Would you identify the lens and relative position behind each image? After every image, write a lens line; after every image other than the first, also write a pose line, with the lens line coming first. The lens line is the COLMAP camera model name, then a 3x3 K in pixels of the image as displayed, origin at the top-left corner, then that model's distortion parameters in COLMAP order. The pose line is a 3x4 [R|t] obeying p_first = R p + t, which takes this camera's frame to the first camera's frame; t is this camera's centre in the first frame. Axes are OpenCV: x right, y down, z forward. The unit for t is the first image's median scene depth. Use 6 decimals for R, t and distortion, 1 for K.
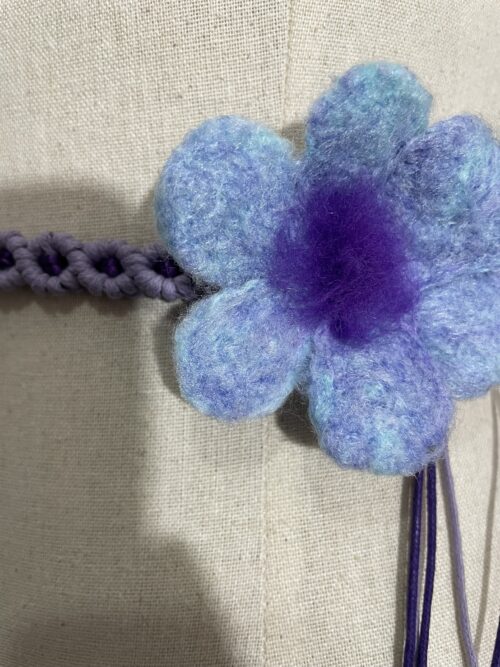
lens RADIAL K [[542.5, 0, 247.6], [0, 542.5, 332.1], [0, 0, 1]] dist [0.007089, -0.053058]
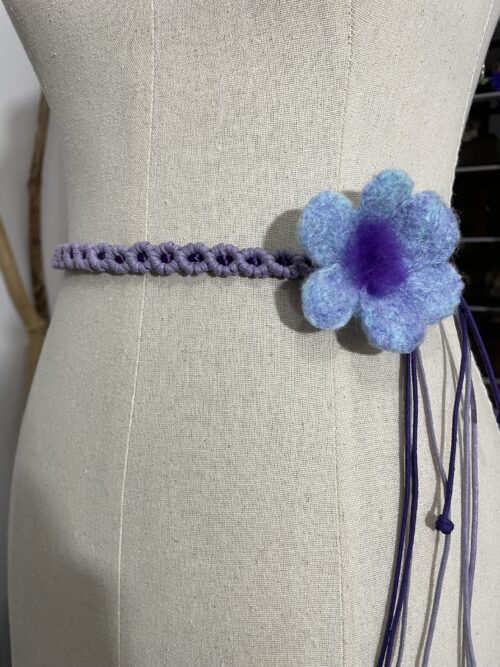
lens RADIAL K [[513.1, 0, 245.6], [0, 513.1, 334.5], [0, 0, 1]] dist [0.048783, -0.094841]
pose [[0.997210, -0.002109, 0.074613, -0.484094], [0.006862, 0.997958, -0.063499, 0.303625], [-0.074326, 0.063834, 0.995189, -0.975648]]
